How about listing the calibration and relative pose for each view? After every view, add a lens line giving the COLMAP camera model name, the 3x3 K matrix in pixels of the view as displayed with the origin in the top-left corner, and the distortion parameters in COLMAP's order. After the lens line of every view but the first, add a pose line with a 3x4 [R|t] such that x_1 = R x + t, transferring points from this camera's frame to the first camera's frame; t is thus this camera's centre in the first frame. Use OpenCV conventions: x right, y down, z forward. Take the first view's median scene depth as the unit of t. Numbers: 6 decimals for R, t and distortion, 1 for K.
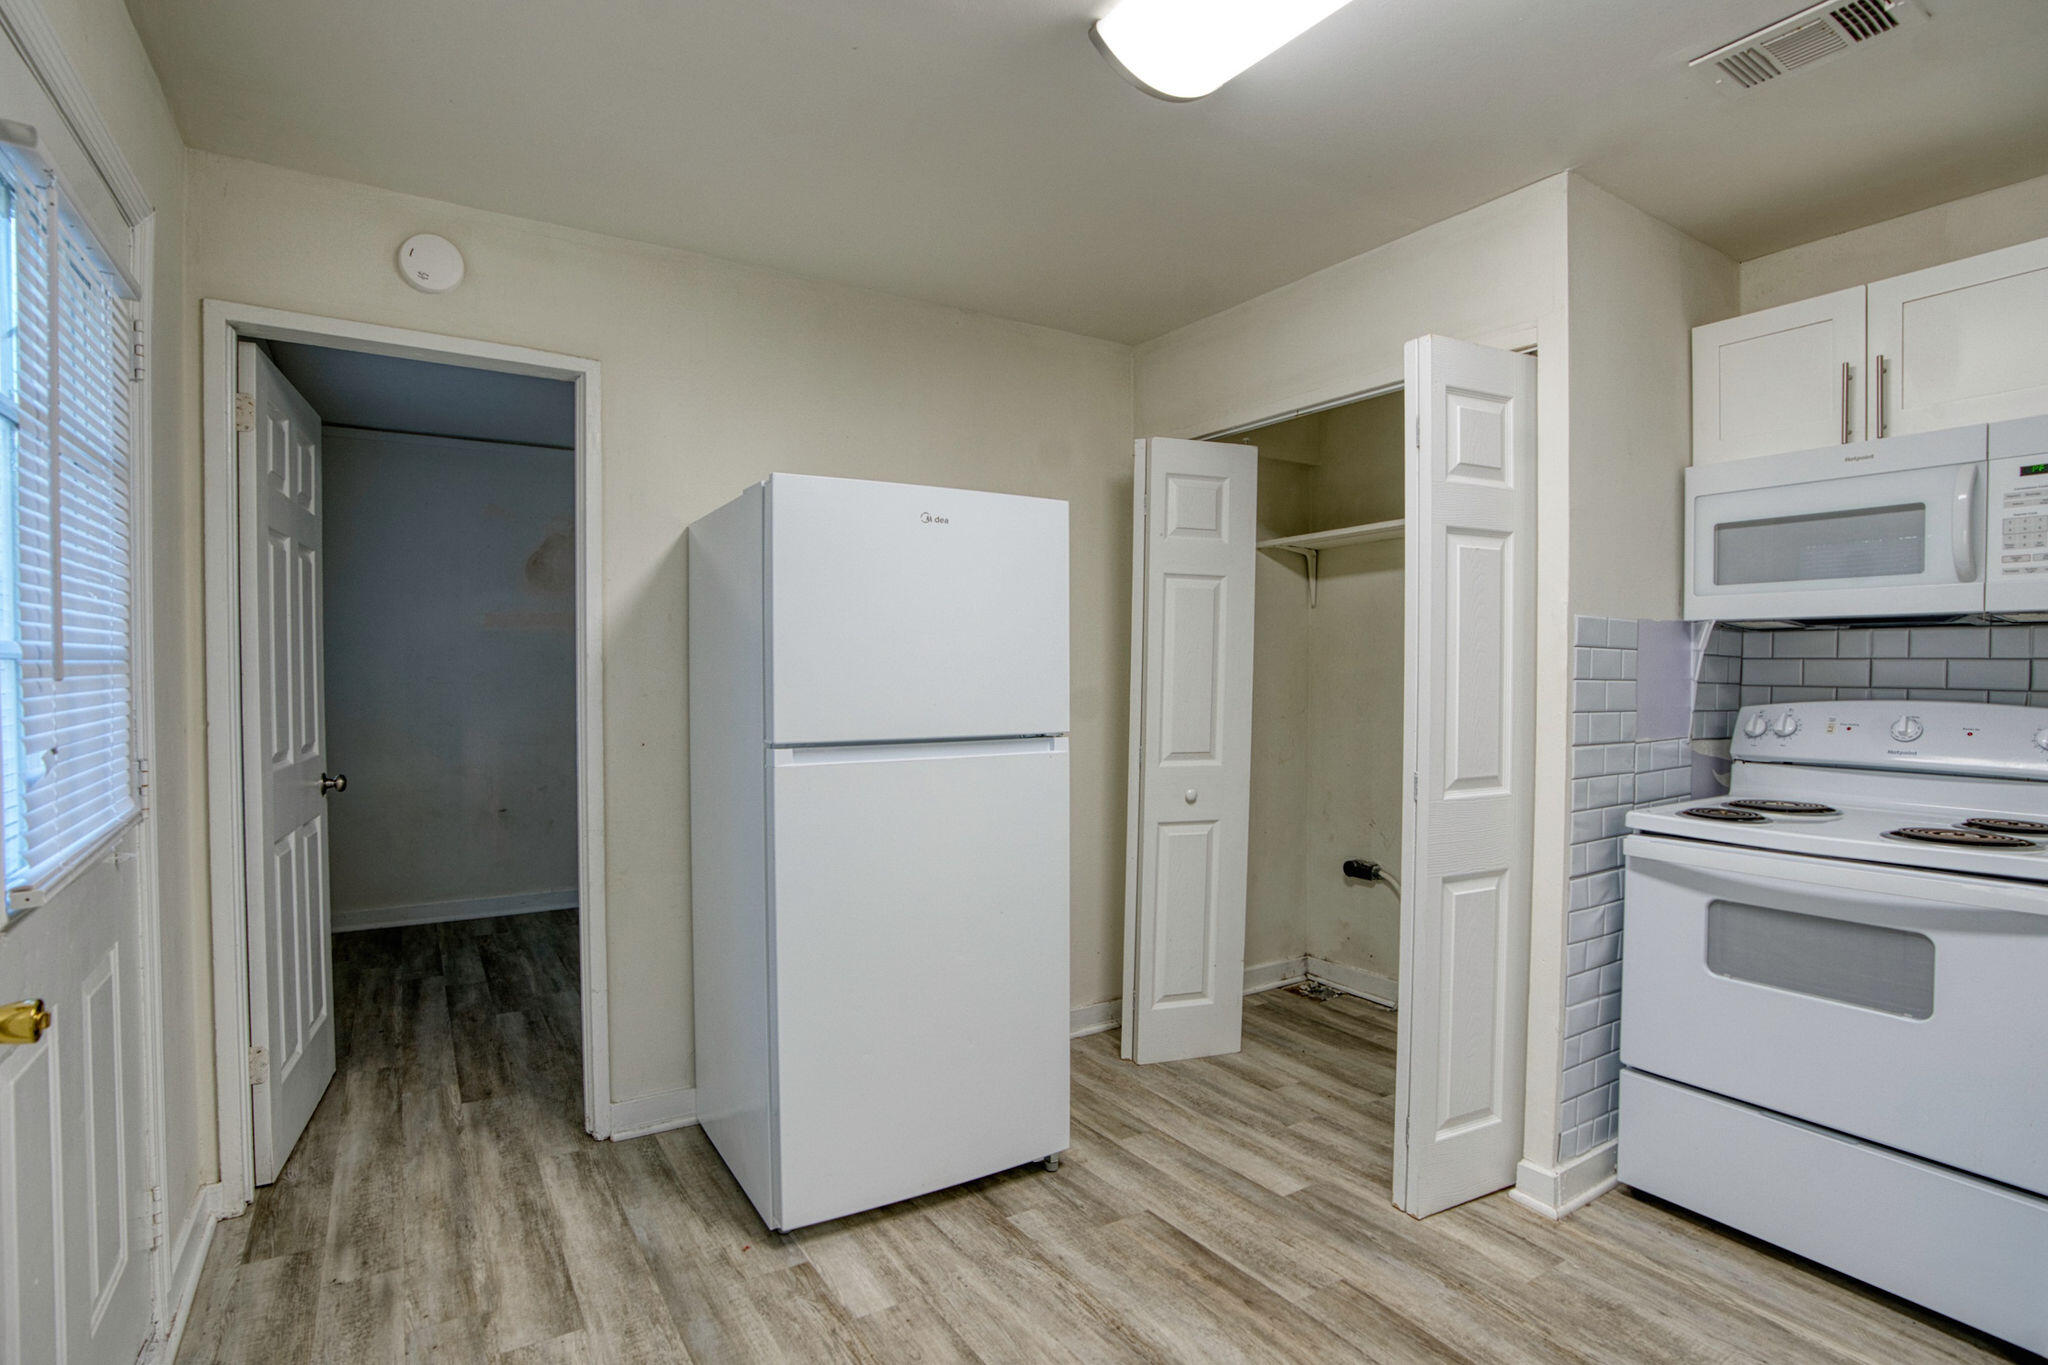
lens RADIAL K [[949.8, 0, 1018.0], [0, 949.8, 683.4], [0, 0, 1]] dist [-0.068747, 0.023823]
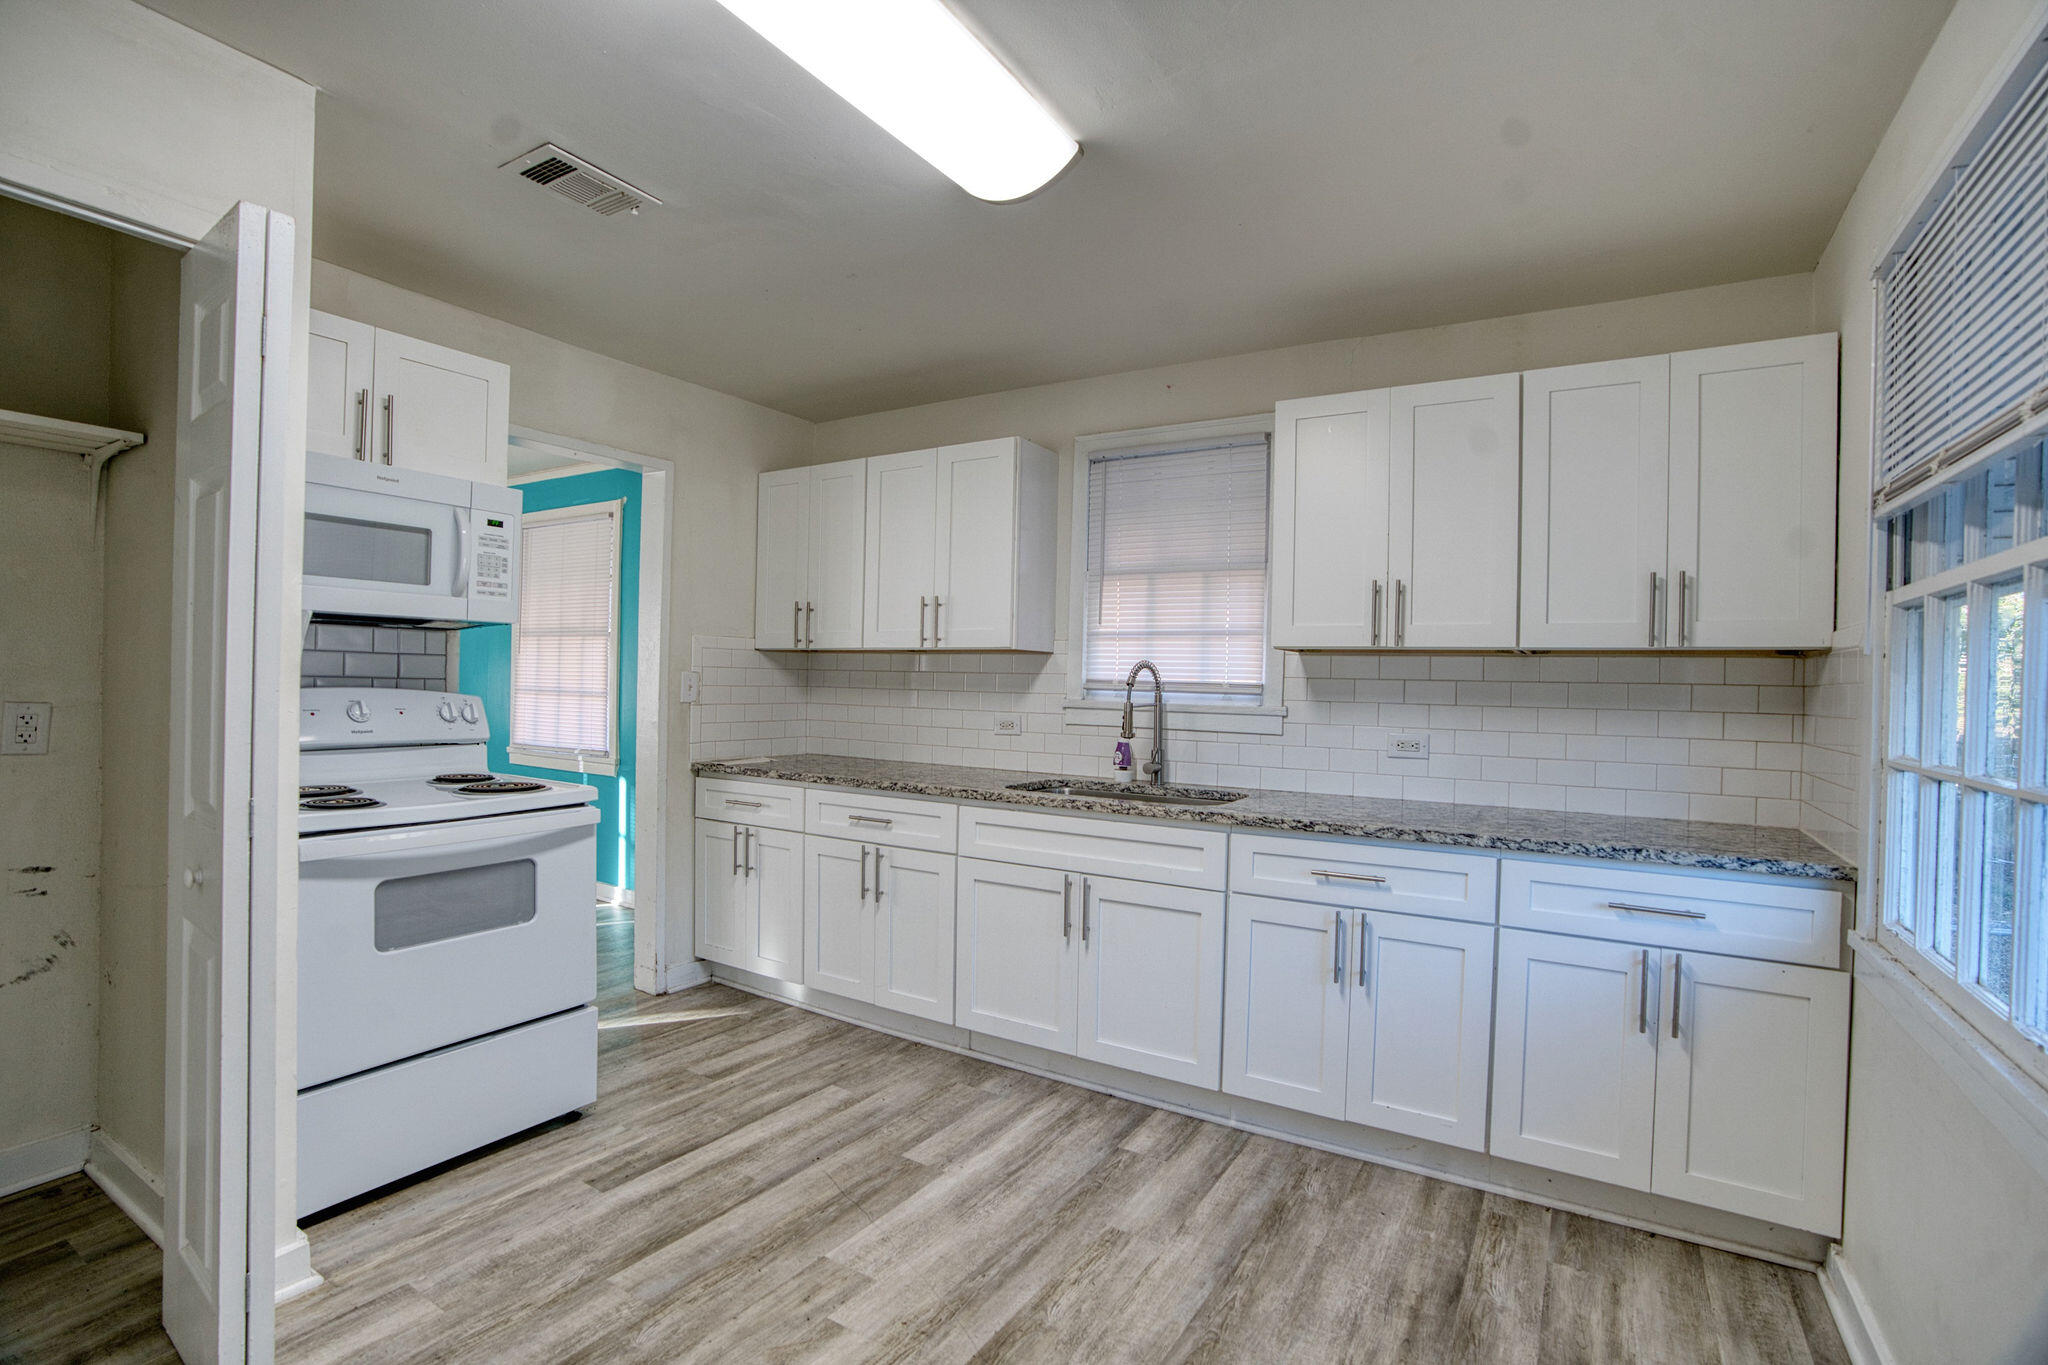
lens RADIAL K [[949.8, 0, 1018.0], [0, 949.8, 683.4], [0, 0, 1]] dist [-0.068747, 0.023823]
pose [[-0.416675, -0.015986, 0.908915, -0.527153], [-0.006822, 0.999872, 0.014458, -0.011439], [-0.909030, -0.000176, -0.416731, 0.832195]]
